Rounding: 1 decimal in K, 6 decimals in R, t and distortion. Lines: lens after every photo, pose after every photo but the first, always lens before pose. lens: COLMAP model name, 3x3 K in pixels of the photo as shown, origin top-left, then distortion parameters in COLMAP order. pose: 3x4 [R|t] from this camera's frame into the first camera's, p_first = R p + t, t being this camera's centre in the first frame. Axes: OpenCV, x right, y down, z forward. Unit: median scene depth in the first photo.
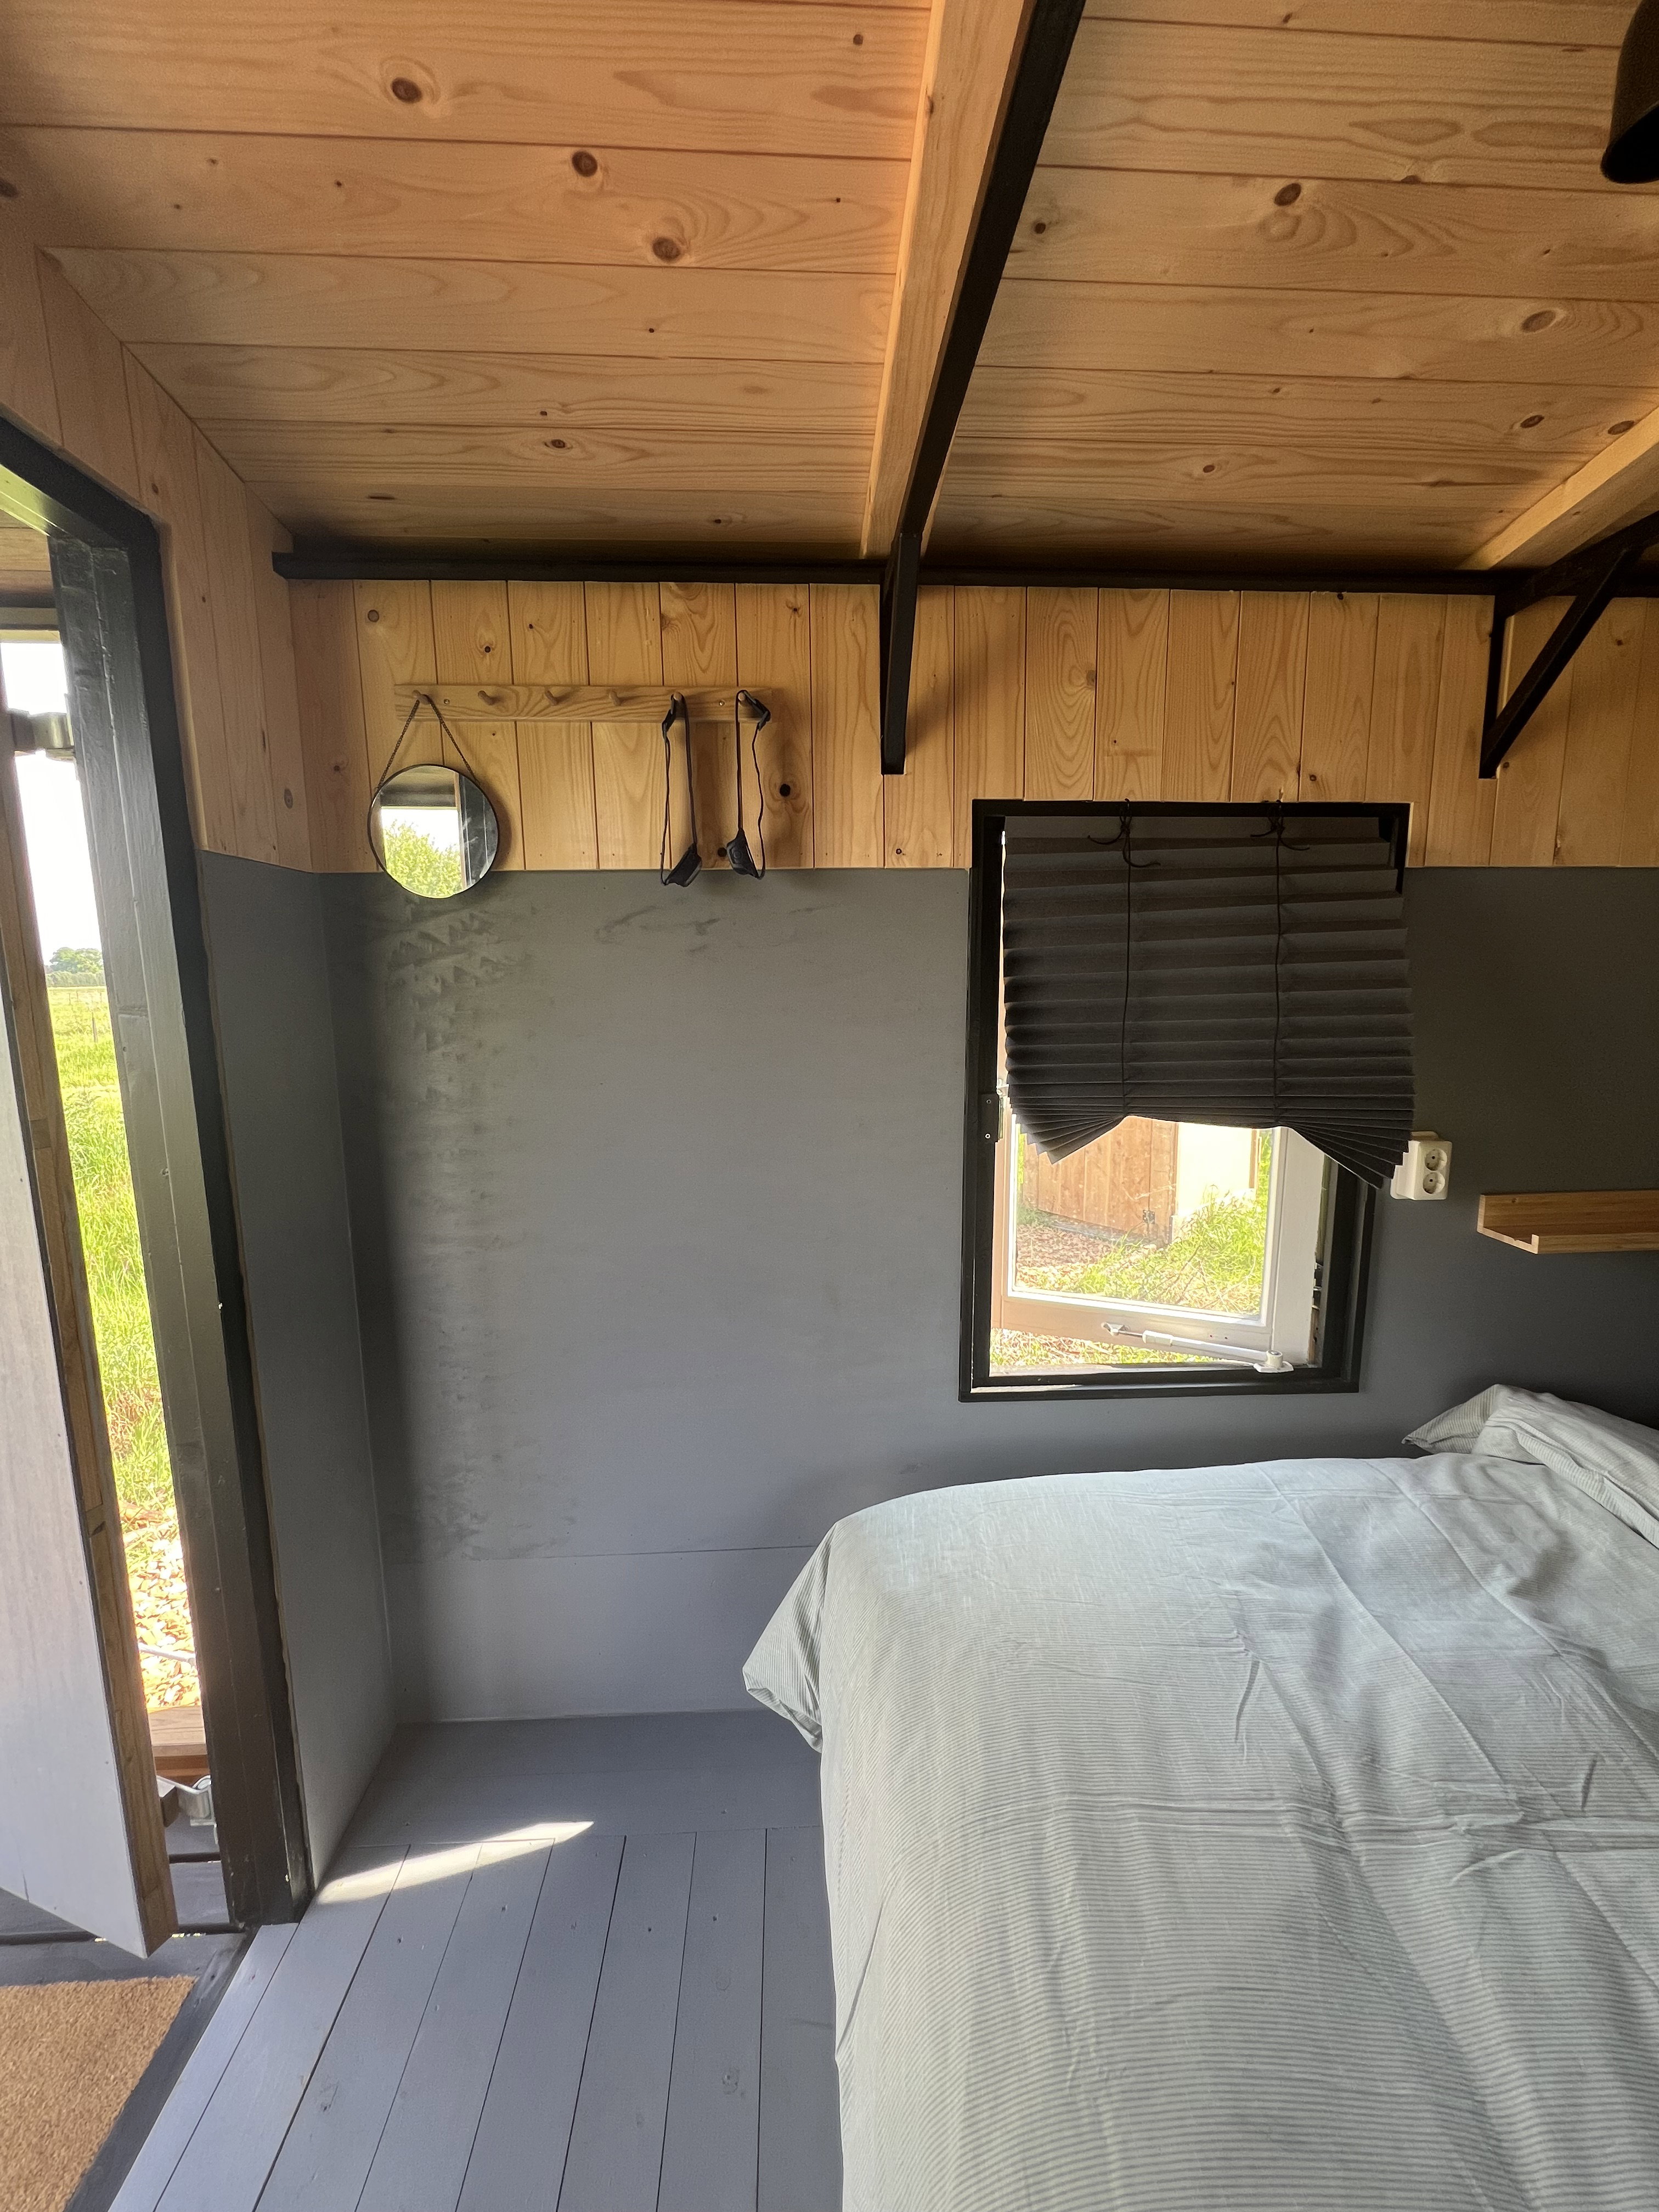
lens RADIAL K [[879.3, 0, 831.2], [0, 879.3, 1100.4], [0, 0, 1]] dist [-0.008931, 0.002228]
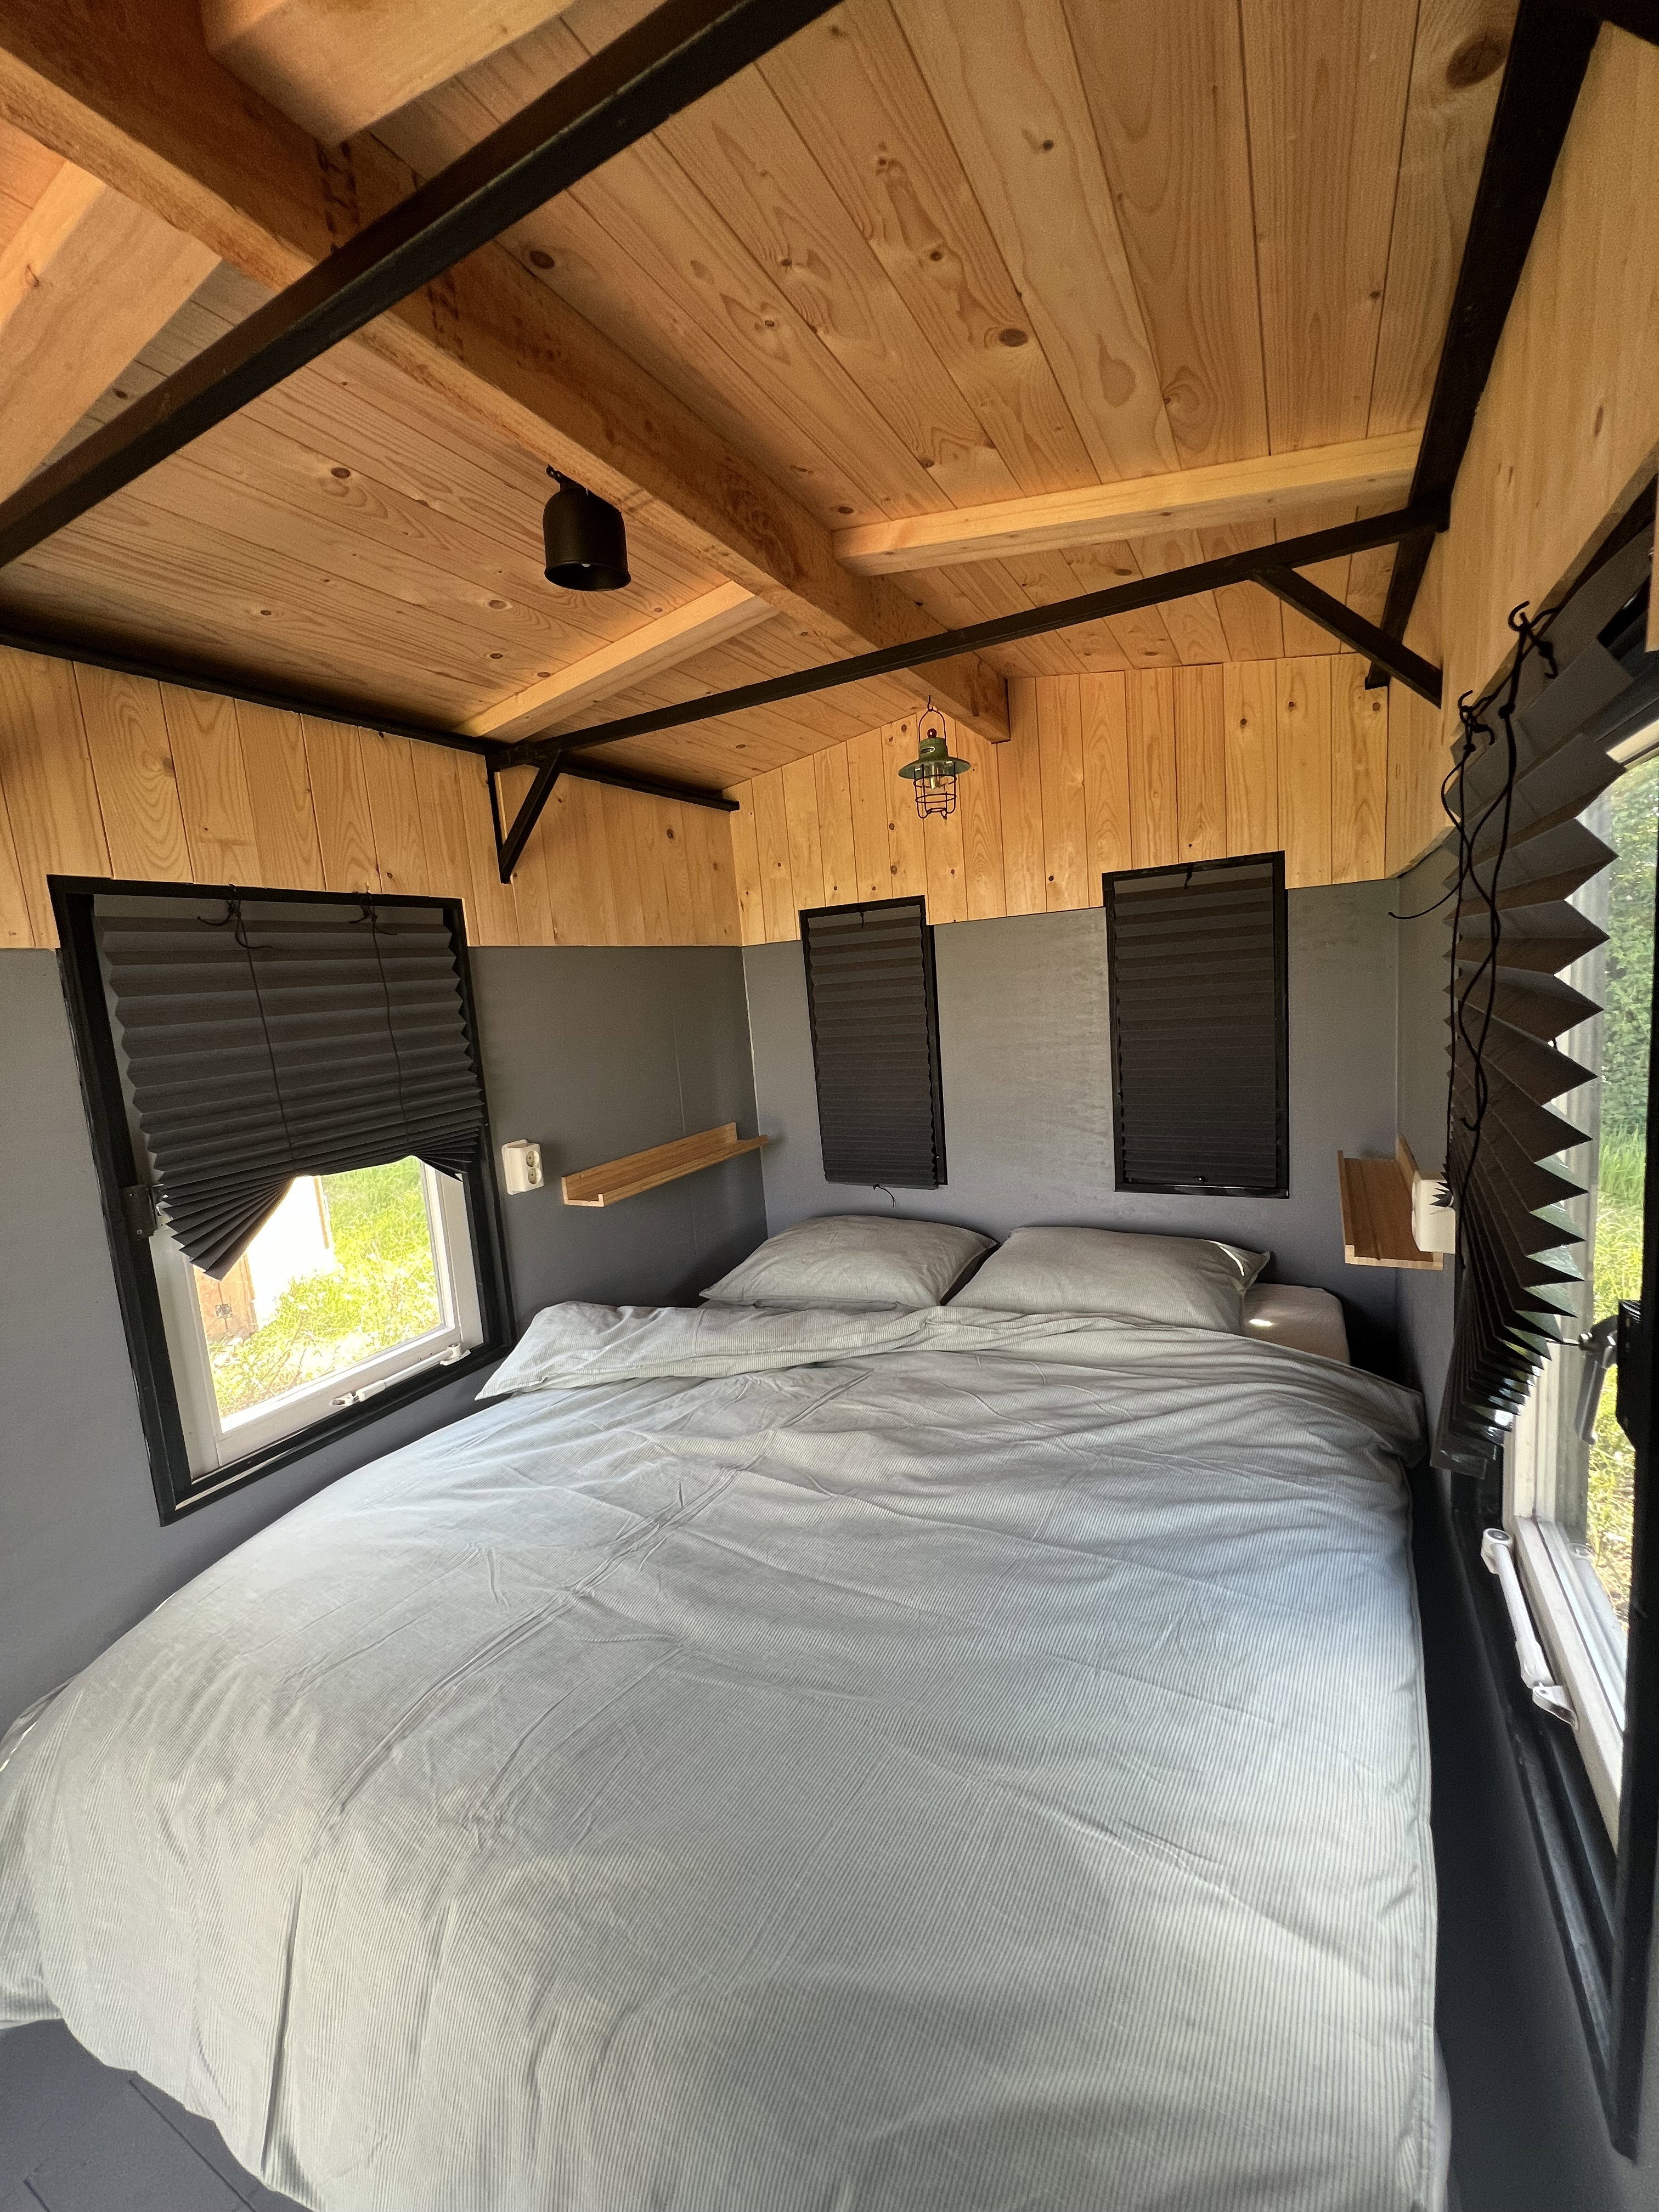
lens RADIAL K [[879.3, 0, 831.2], [0, 879.3, 1100.4], [0, 0, 1]] dist [-0.008931, 0.002228]
pose [[0.515026, -0.146247, 0.844606, -0.221625], [0.197853, 0.979013, 0.048872, 0.004800], [-0.834028, 0.141937, 0.533153, -0.134024]]
